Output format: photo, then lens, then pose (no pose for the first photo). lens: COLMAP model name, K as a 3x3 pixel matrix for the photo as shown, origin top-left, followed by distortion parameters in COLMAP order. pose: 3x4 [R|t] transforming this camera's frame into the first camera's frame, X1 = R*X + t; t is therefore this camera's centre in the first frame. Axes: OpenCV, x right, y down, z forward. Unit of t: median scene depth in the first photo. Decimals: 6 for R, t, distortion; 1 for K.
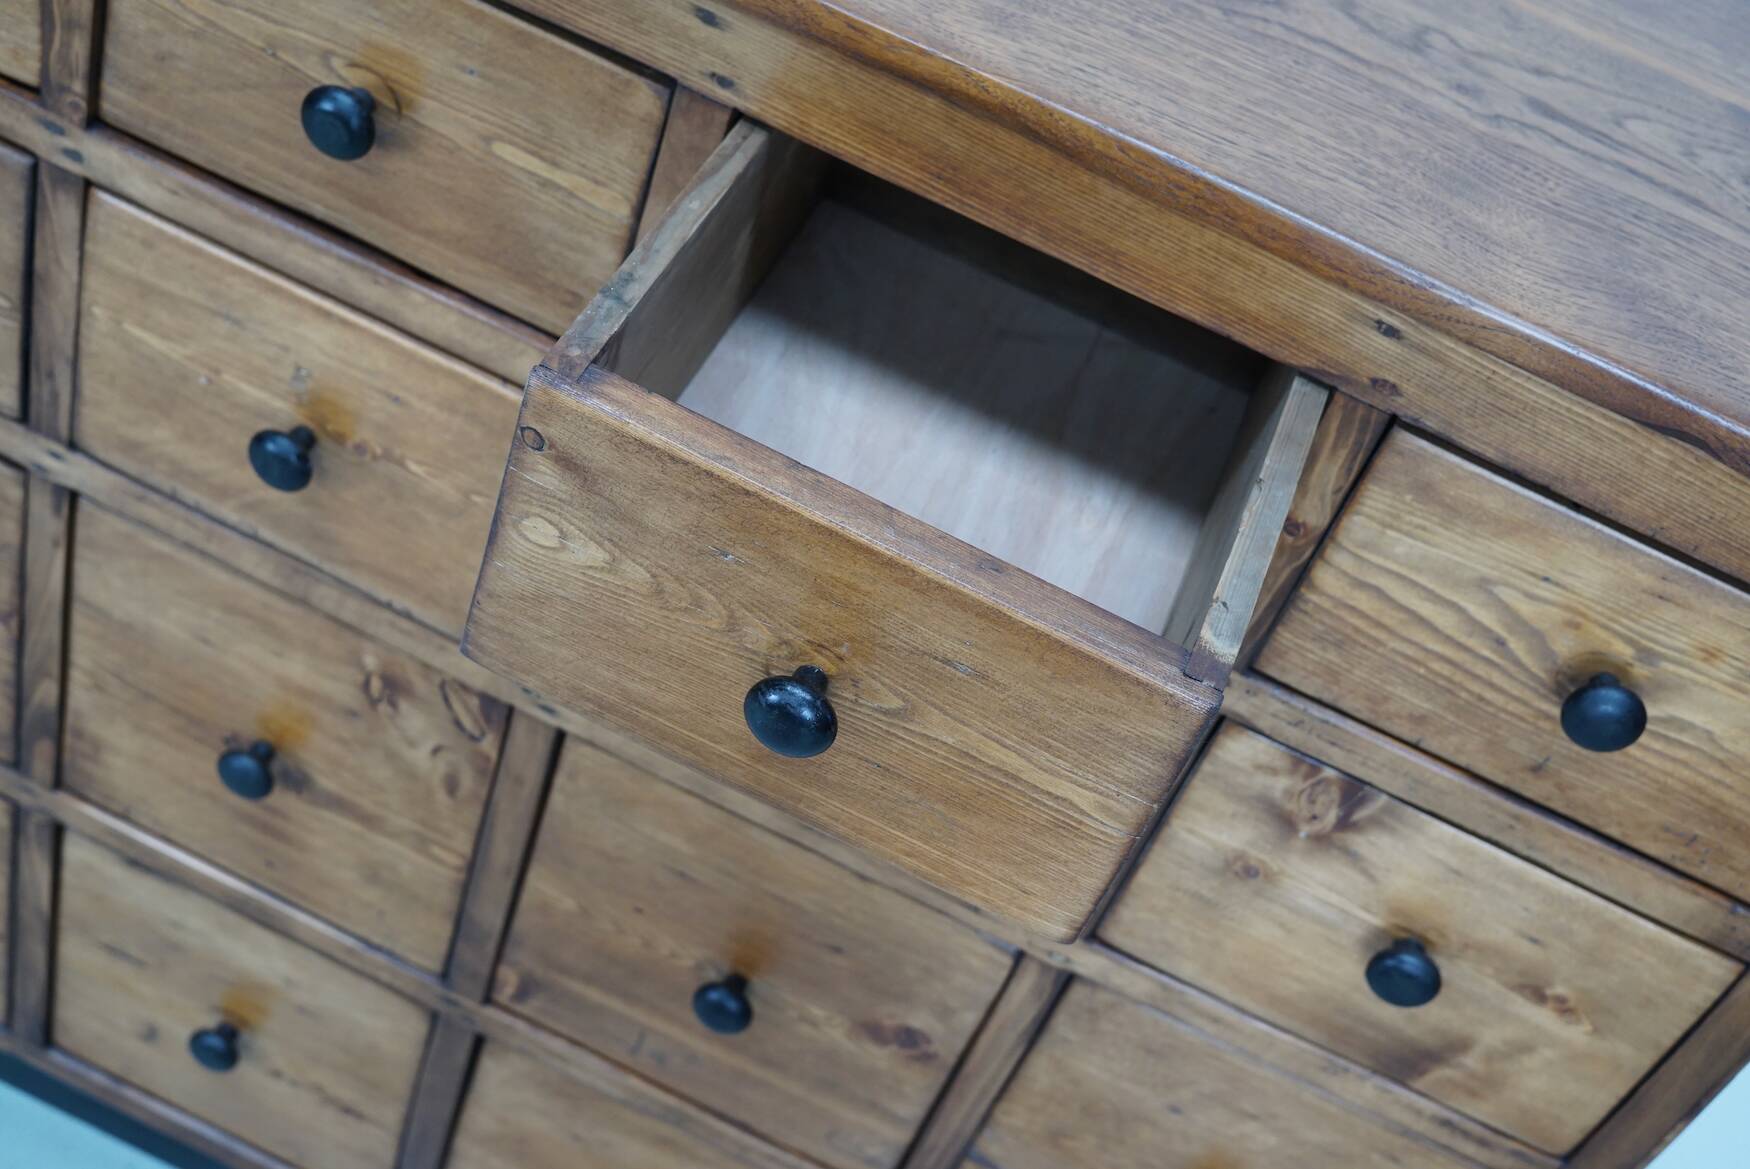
lens RADIAL K [[2253.6, 0, 875.0], [0, 2253.6, 584.5], [0, 0, 1]] dist [-0.151951, 0.336775]
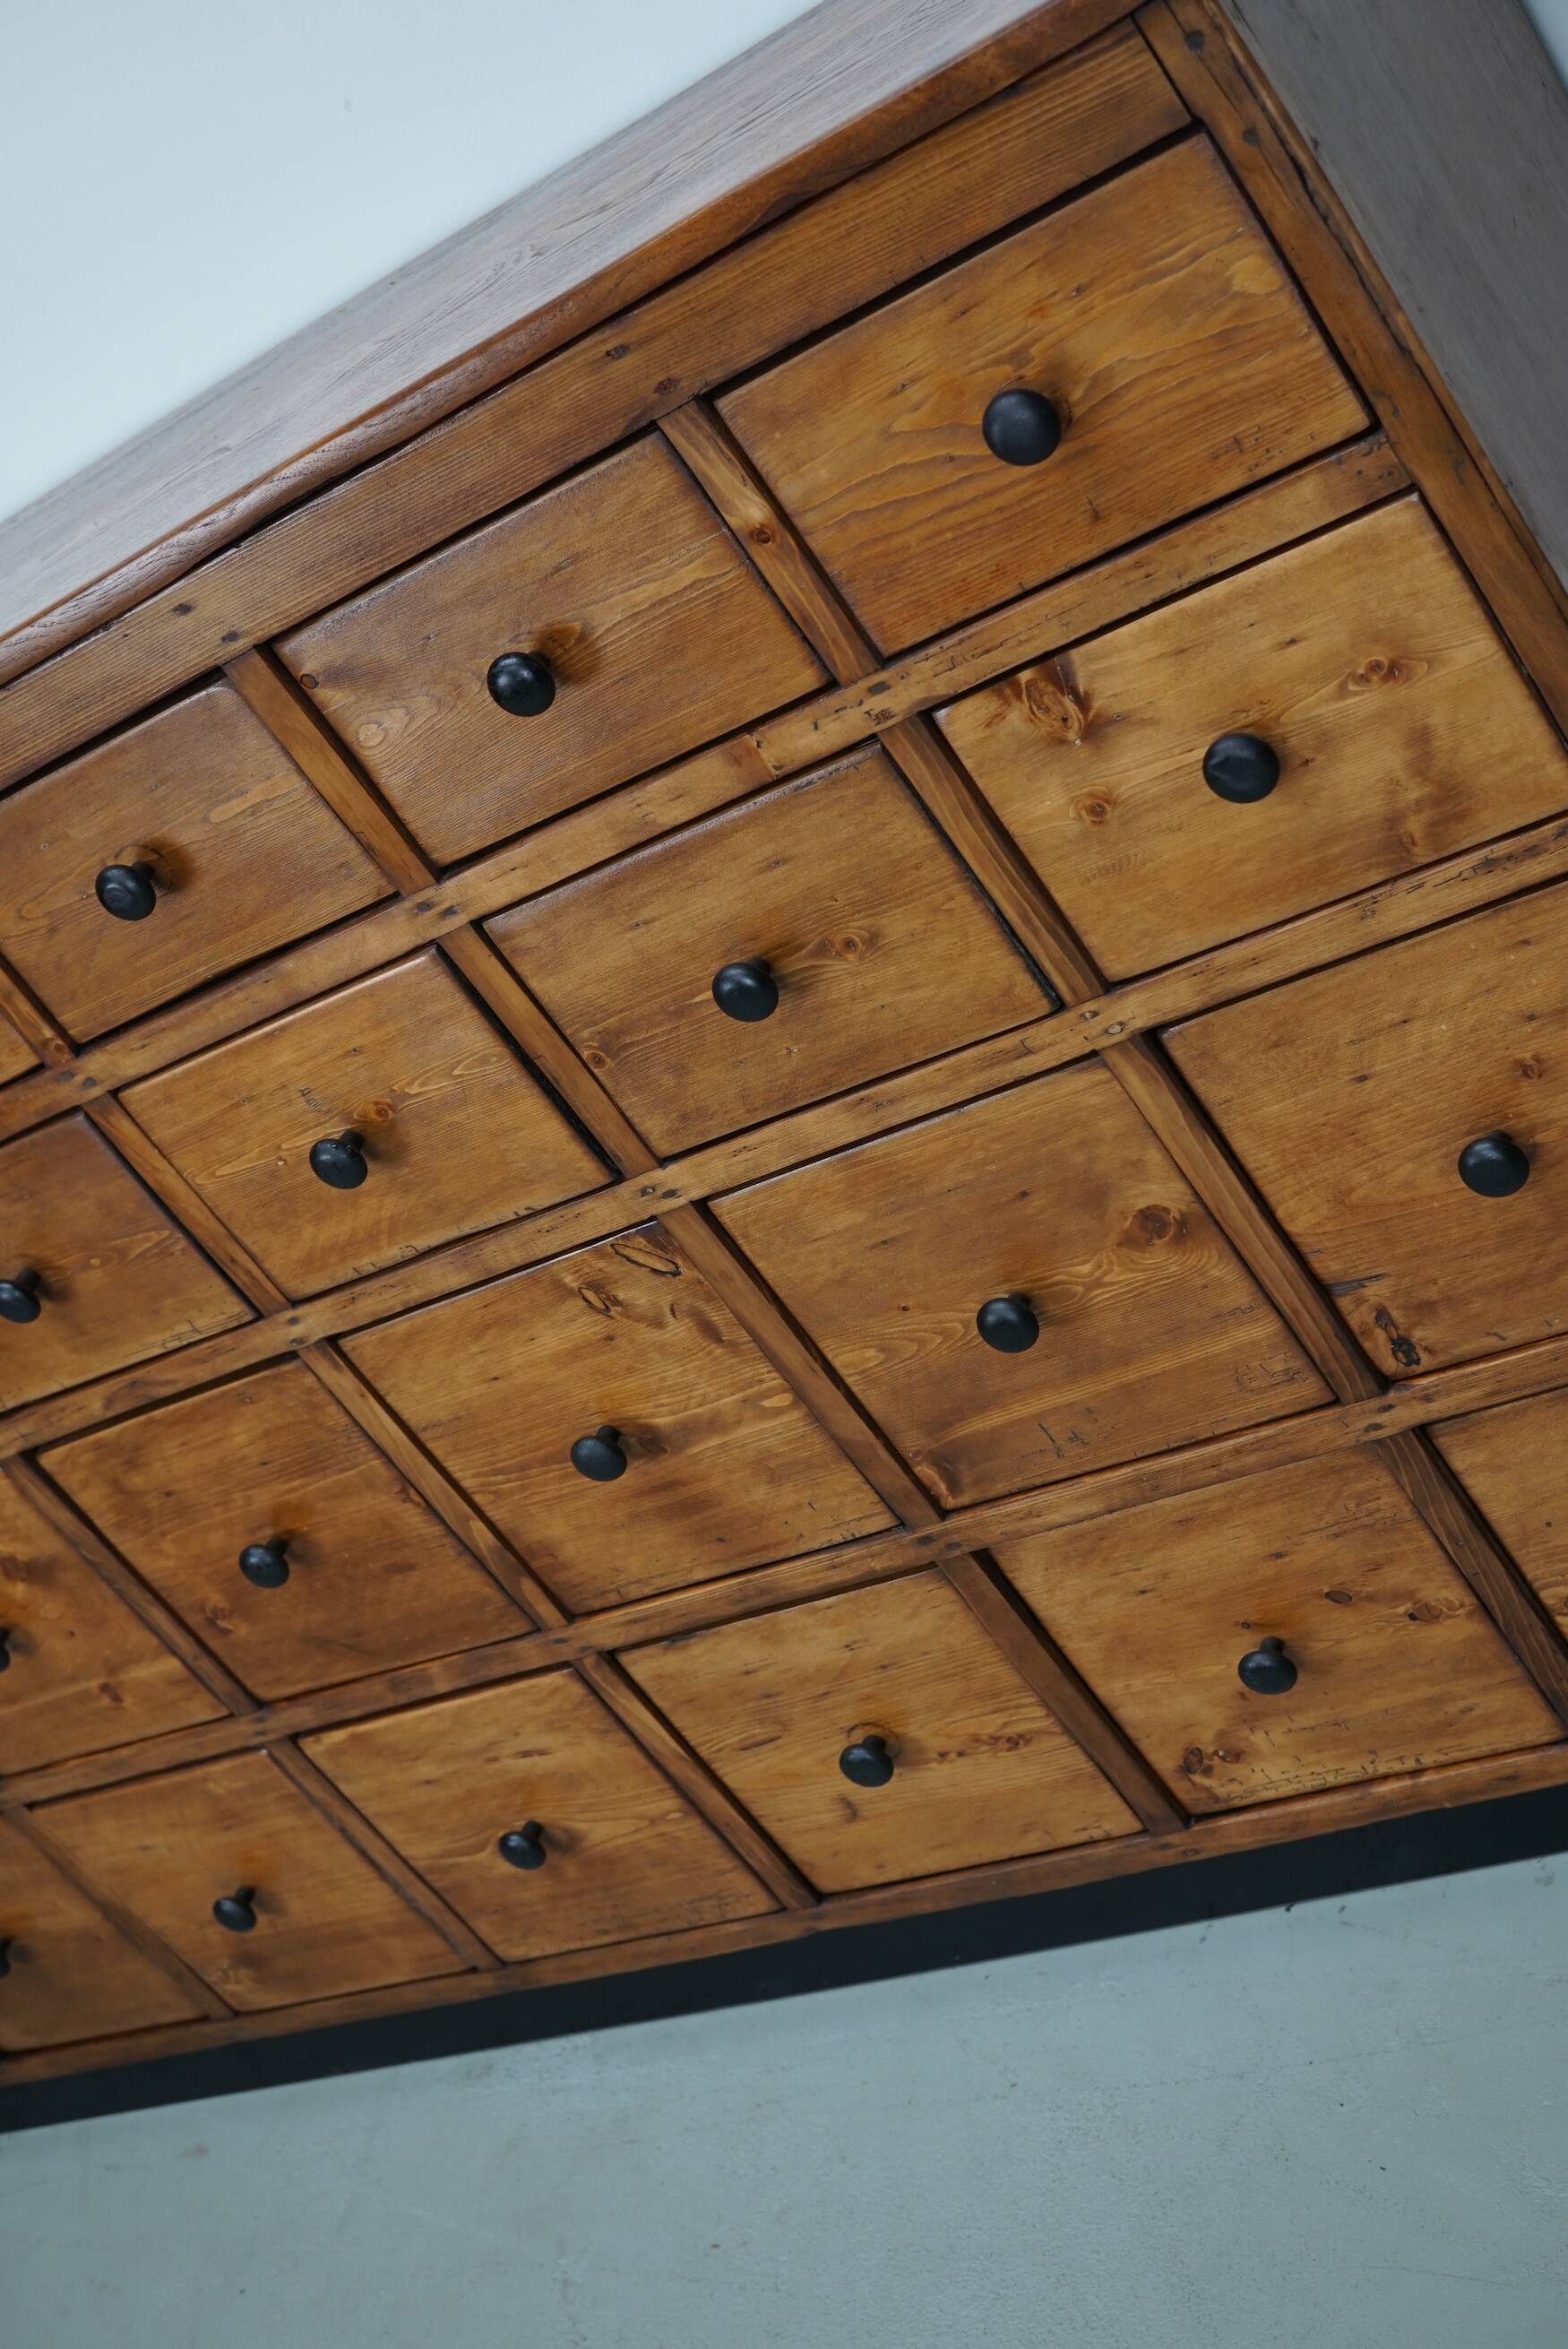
lens RADIAL K [[3003.2, 0, 791.1], [0, 3003.2, 1170.2], [0, 0, 1]] dist [-0.151302, 0.330521]
pose [[0.642768, -0.671058, -0.369501, 0.485750], [0.544835, 0.739525, -0.395294, 0.731112], [0.538520, 0.052765, 0.840959, -0.198295]]
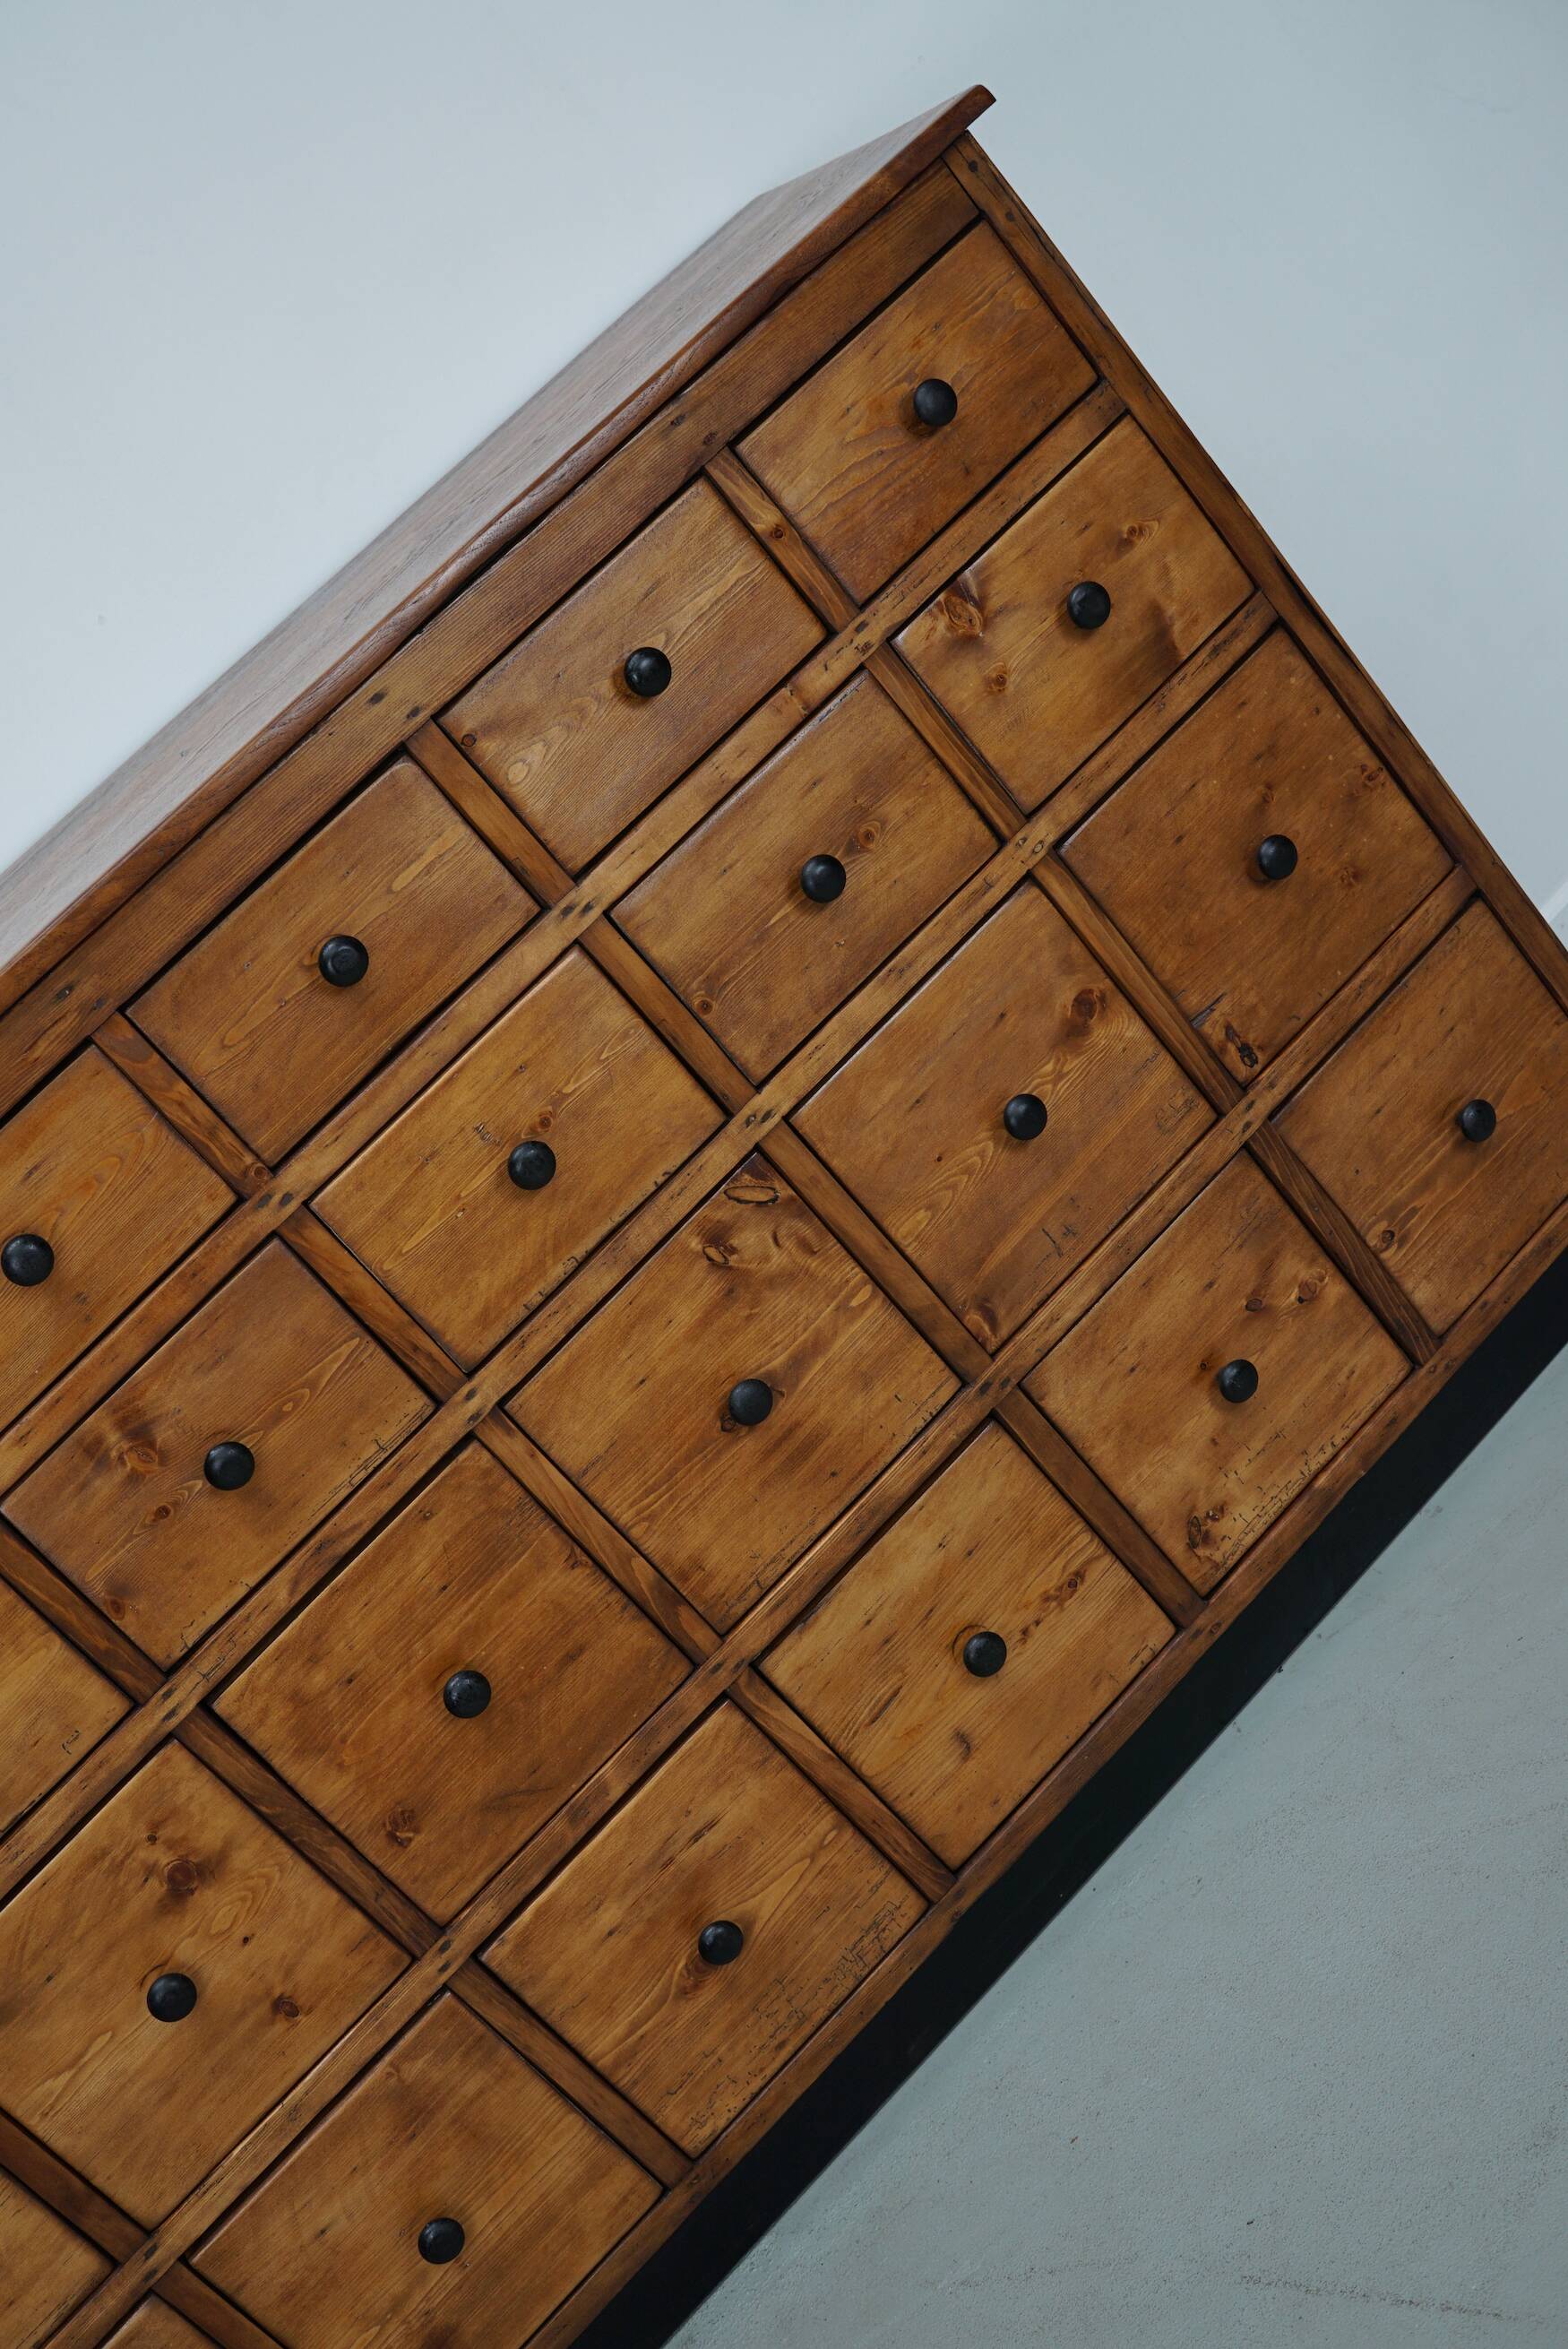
lens RADIAL K [[3003.2, 0, 791.1], [0, 3003.2, 1170.2], [0, 0, 1]] dist [-0.151302, 0.330521]
pose [[0.322752, -0.867001, 0.379658, -0.999258], [0.942339, 0.256857, -0.214527, 0.545100], [0.088478, 0.427005, 0.899910, -0.762283]]
